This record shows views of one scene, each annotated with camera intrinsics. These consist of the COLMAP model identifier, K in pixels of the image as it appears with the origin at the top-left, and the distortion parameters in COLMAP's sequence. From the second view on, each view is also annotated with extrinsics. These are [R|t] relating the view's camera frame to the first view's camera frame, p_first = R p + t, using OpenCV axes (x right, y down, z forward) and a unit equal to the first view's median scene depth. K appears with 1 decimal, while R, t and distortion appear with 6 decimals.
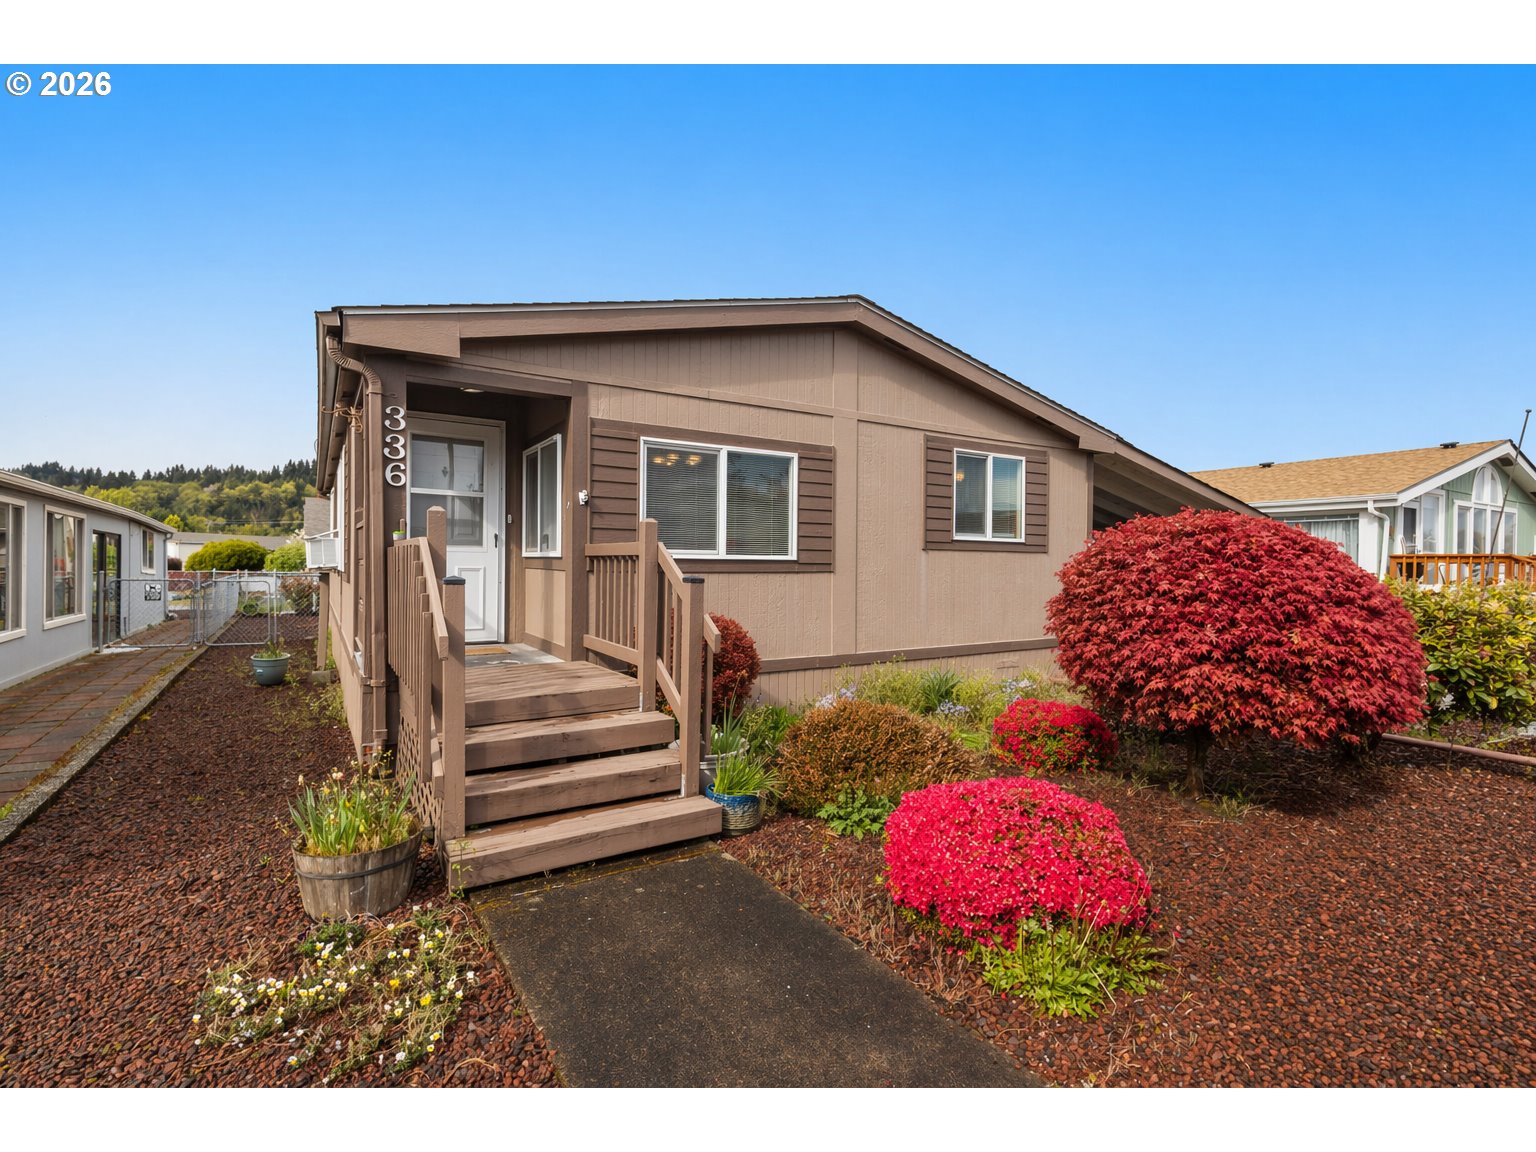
lens RADIAL K [[712.1, 0, 764.6], [0, 712.1, 567.5], [0, 0, 1]] dist [0.006091, -0.002206]
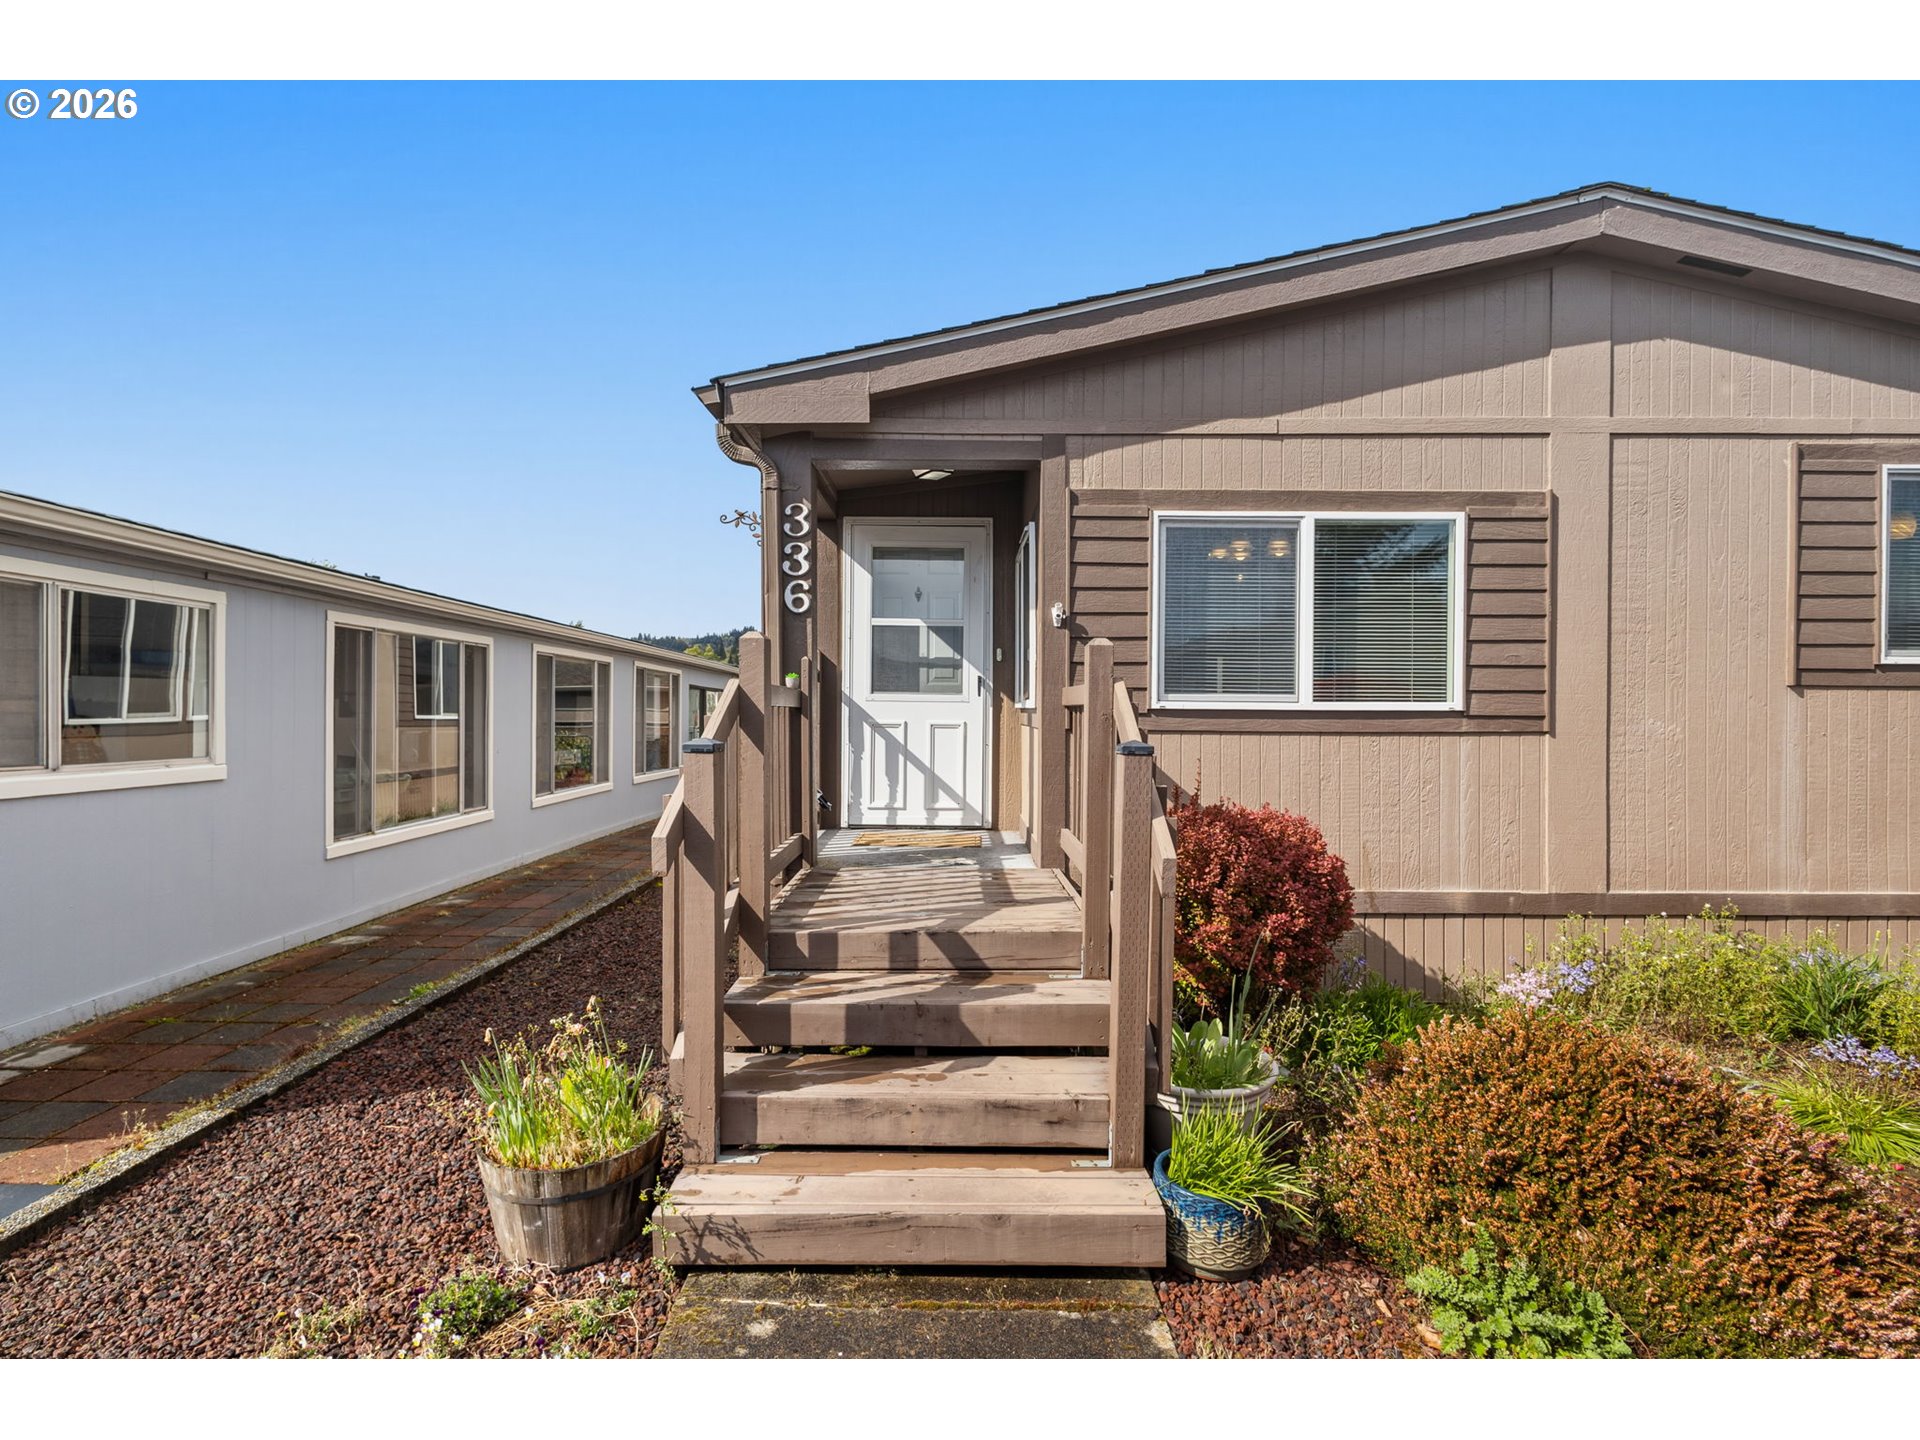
lens RADIAL K [[890.1, 0, 954.5], [0, 890.1, 727.3], [0, 0, 1]] dist [0.006091, -0.002206]
pose [[0.846648, 0.003168, -0.532143, 0.089451], [-0.001333, 0.999992, 0.003833, -0.000050], [0.532151, -0.002536, 0.846646, 0.259200]]
